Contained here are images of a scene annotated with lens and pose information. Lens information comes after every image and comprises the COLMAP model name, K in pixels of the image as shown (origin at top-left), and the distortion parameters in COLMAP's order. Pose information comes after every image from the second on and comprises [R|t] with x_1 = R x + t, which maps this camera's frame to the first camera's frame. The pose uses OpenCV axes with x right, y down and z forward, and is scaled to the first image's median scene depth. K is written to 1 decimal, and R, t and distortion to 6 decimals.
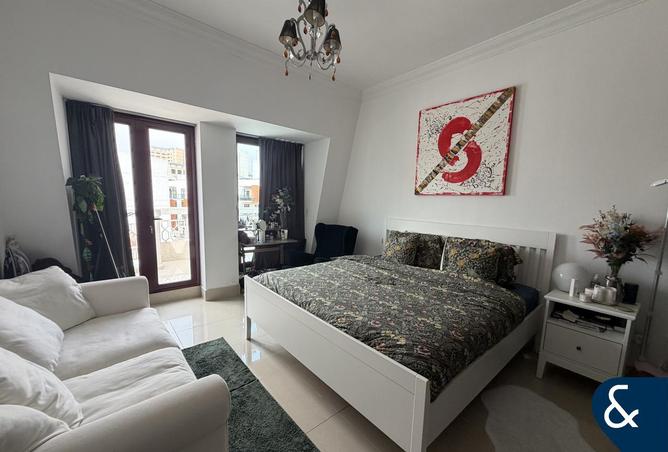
lens RADIAL K [[270.5, 0, 333.5], [0, 270.5, 236.8], [0, 0, 1]] dist [0.000681, 0.000082]
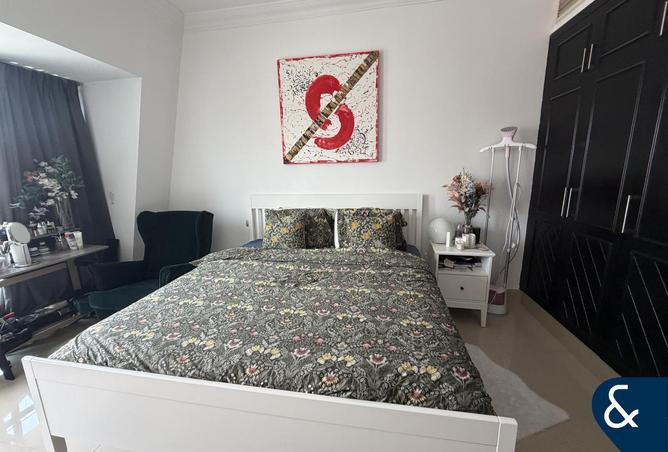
lens RADIAL K [[268.1, 0, 334.1], [0, 268.1, 223.0], [0, 0, 1]] dist [0.000901, 0.000137]
pose [[0.765694, -0.167833, 0.620922, -0.171653], [0.126579, 0.985798, 0.110365, -0.060984], [-0.630627, -0.005910, 0.776064, 0.332724]]
